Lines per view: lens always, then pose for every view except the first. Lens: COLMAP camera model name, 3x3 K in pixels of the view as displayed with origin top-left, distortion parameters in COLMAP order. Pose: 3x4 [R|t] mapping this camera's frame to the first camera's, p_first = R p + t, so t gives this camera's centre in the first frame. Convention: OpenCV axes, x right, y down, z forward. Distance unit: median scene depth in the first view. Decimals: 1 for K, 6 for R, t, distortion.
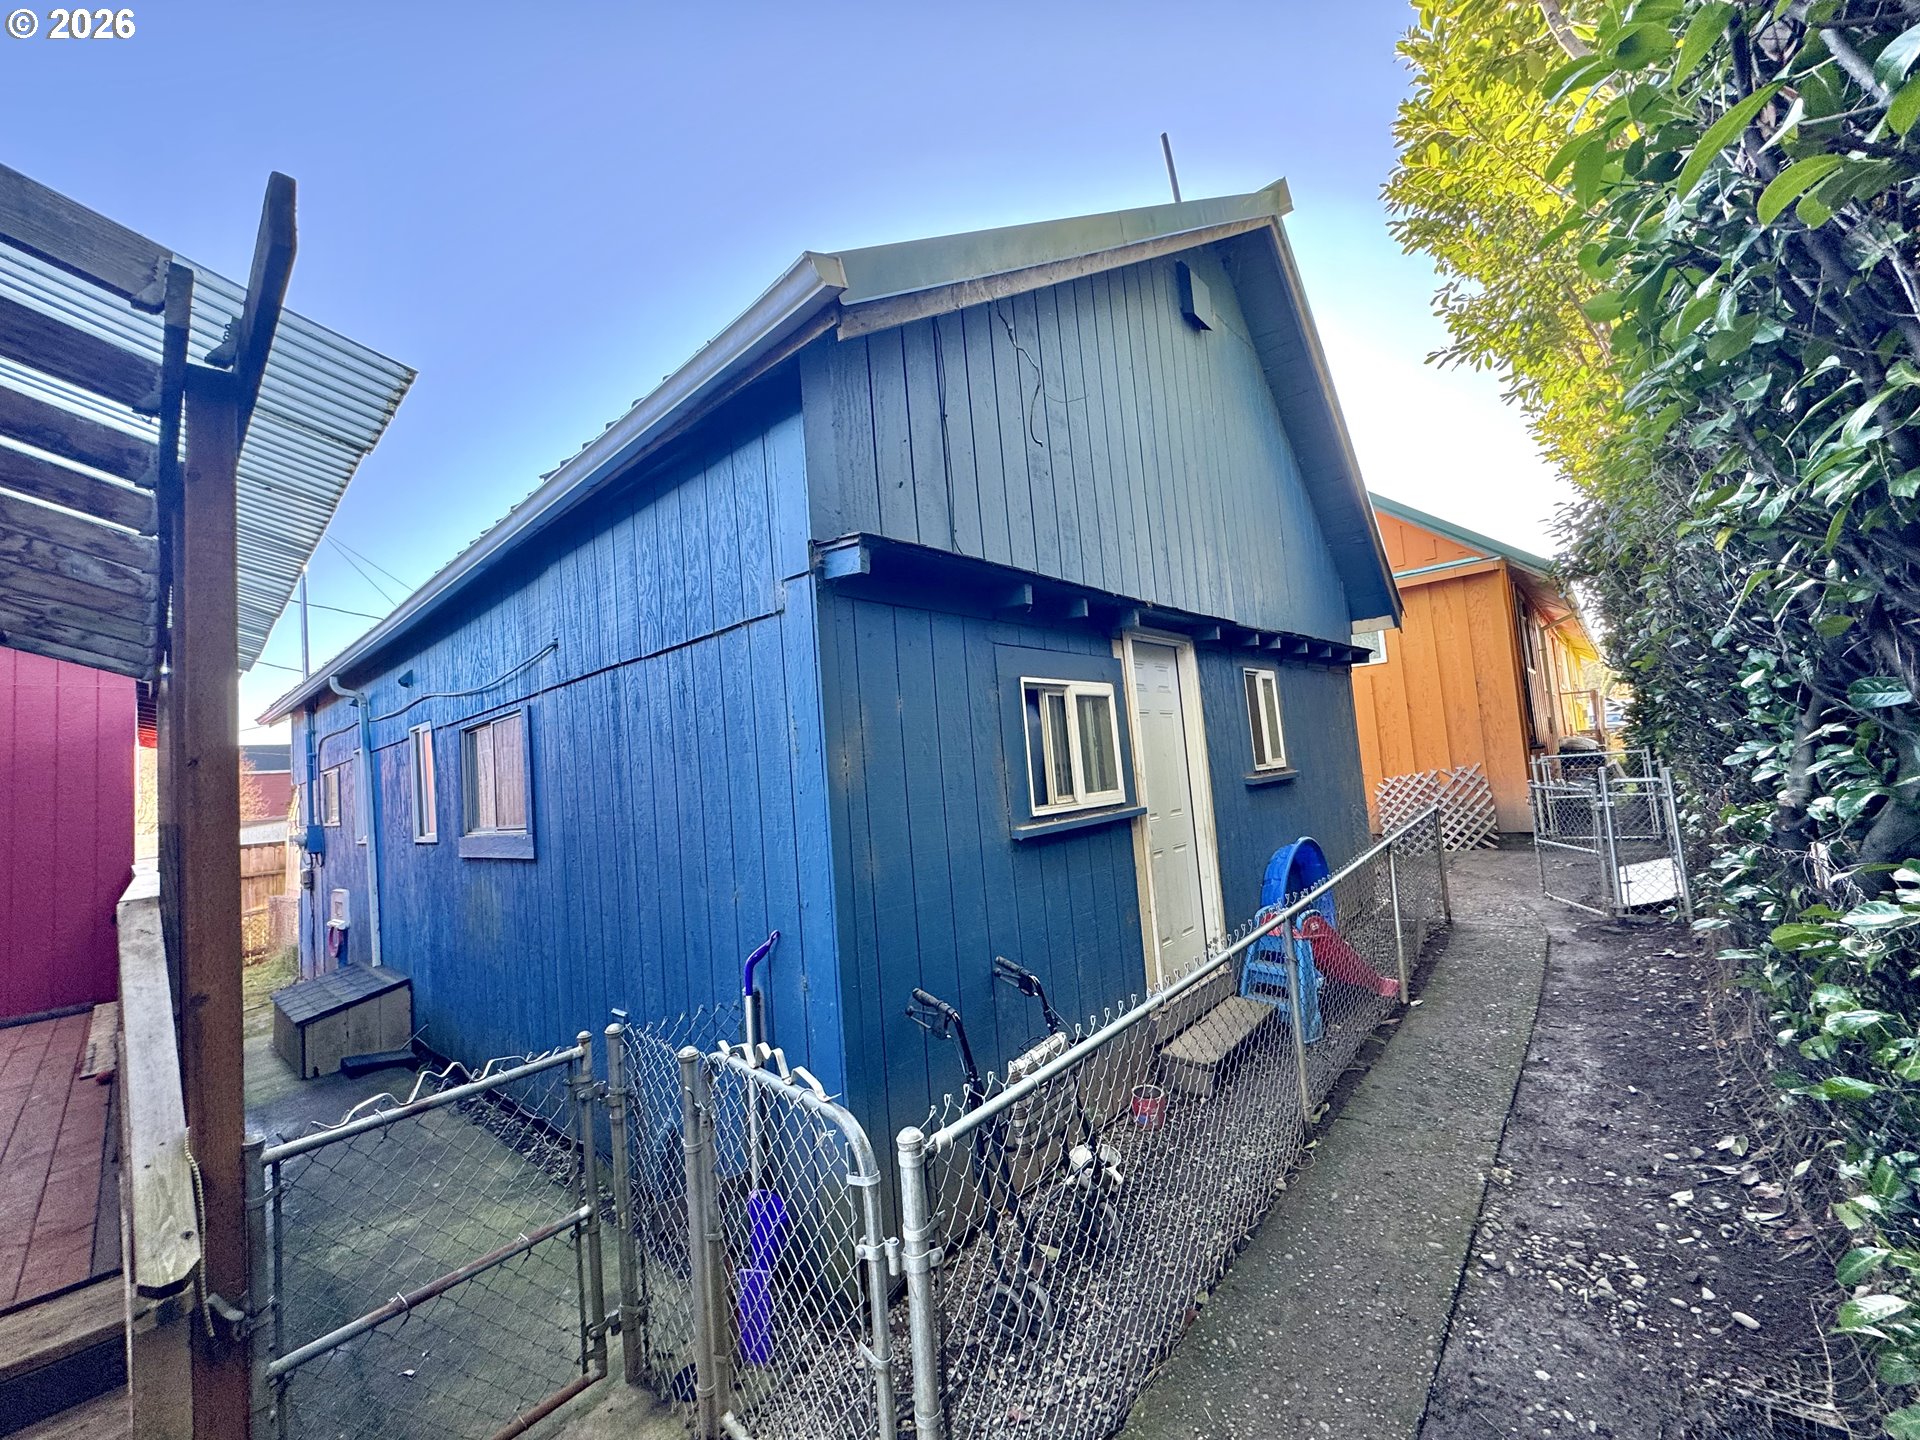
lens RADIAL K [[753.4, 0, 954.3], [0, 753.4, 722.8], [0, 0, 1]] dist [-0.002082, 0.000110]
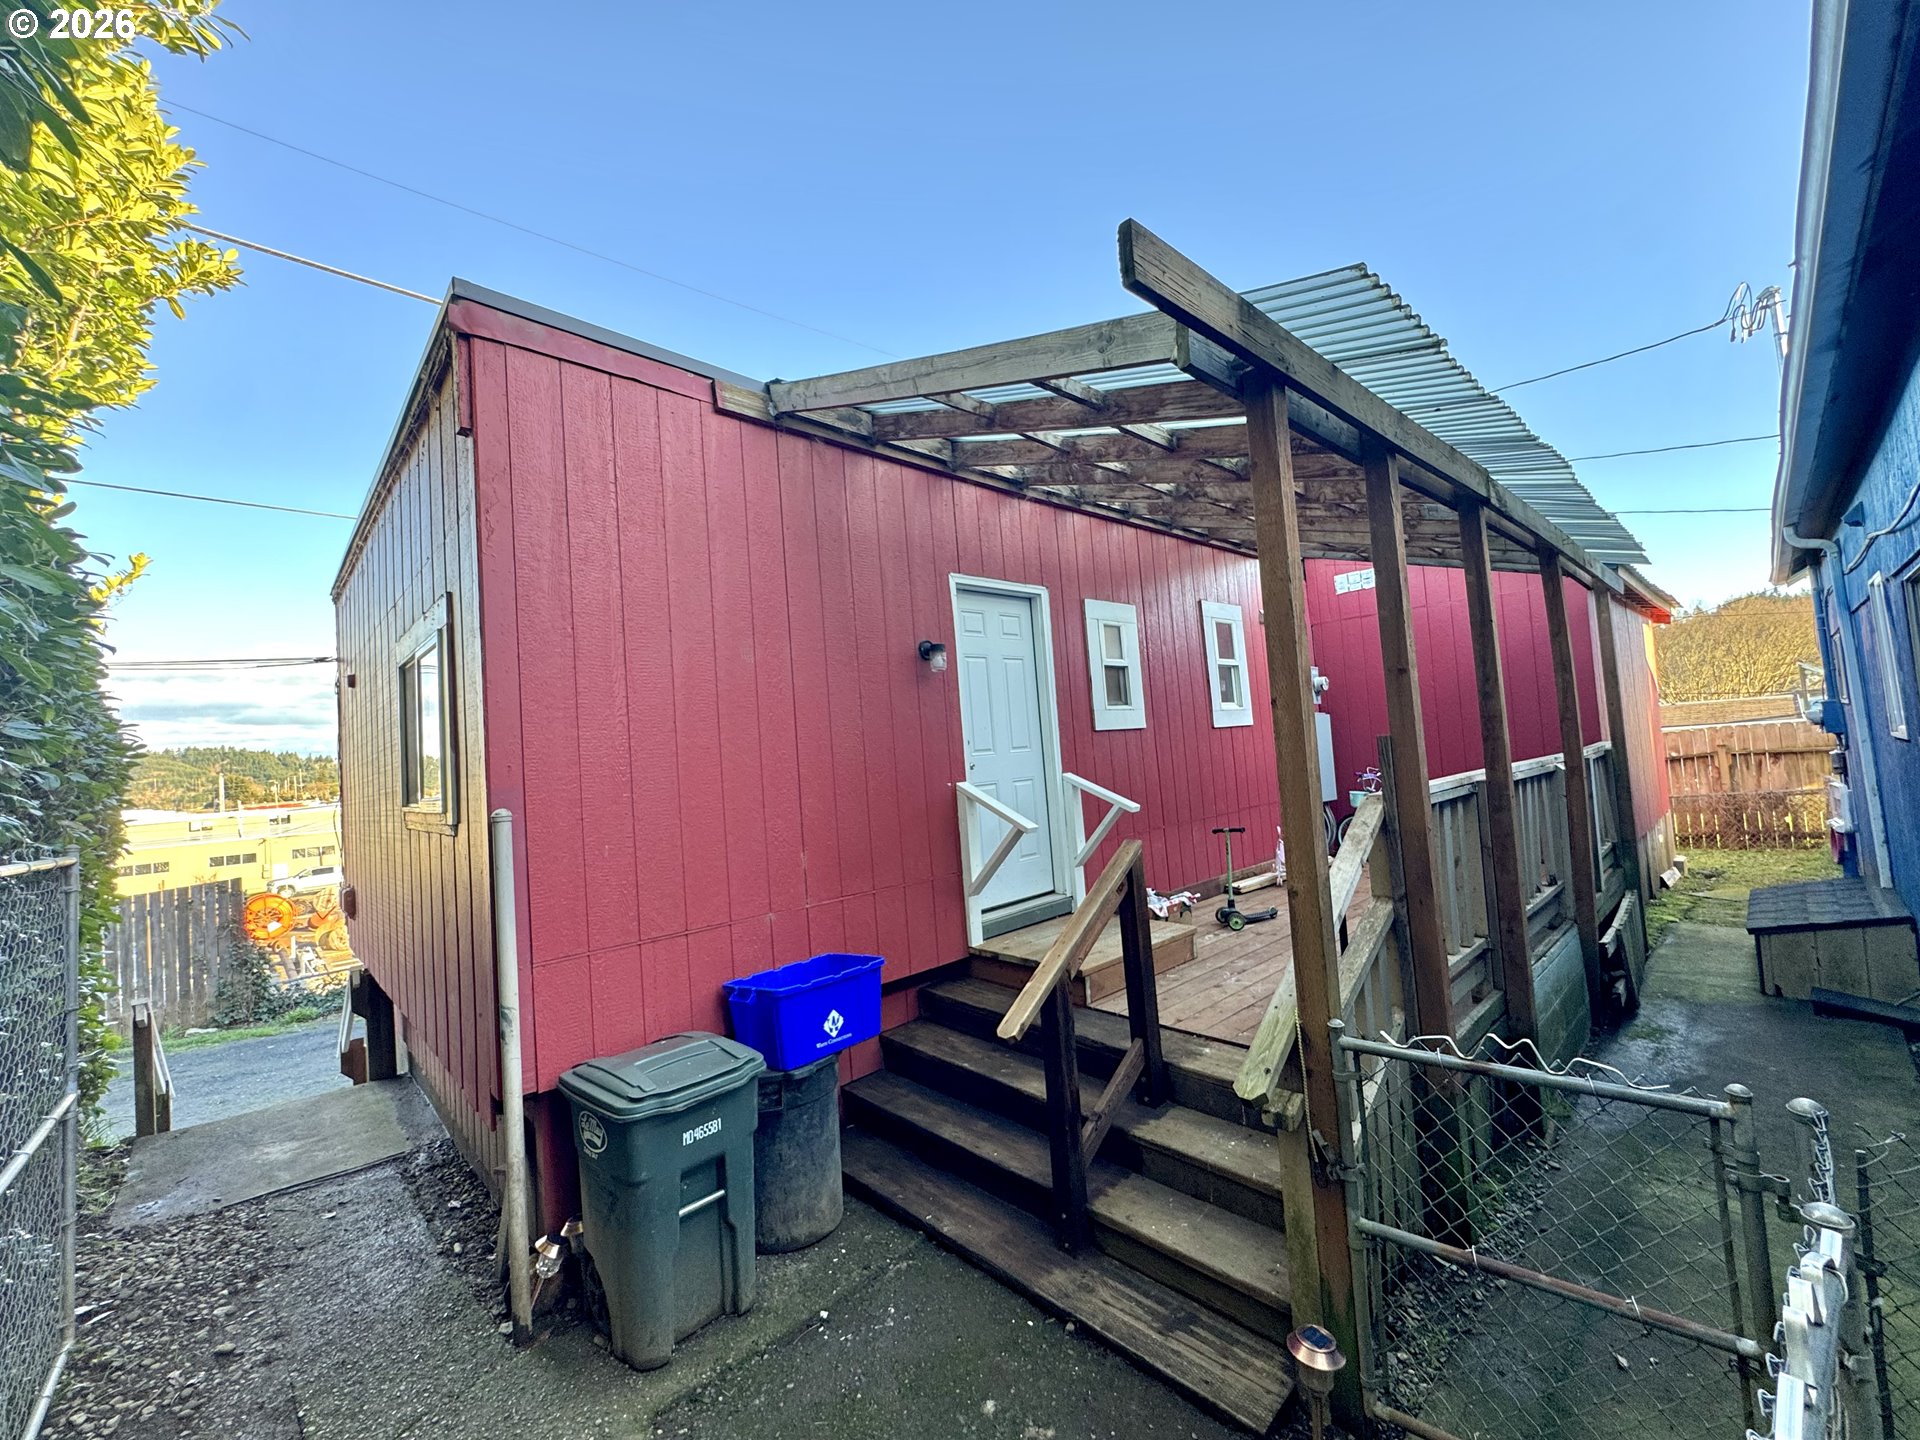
lens RADIAL K [[753.4, 0, 954.3], [0, 753.4, 722.8], [0, 0, 1]] dist [-0.002082, 0.000110]
pose [[-0.067176, 0.031459, -0.997245, 0.080790], [0.152022, 0.988155, 0.020932, -0.008160], [0.986092, -0.150197, -0.071163, 0.170248]]
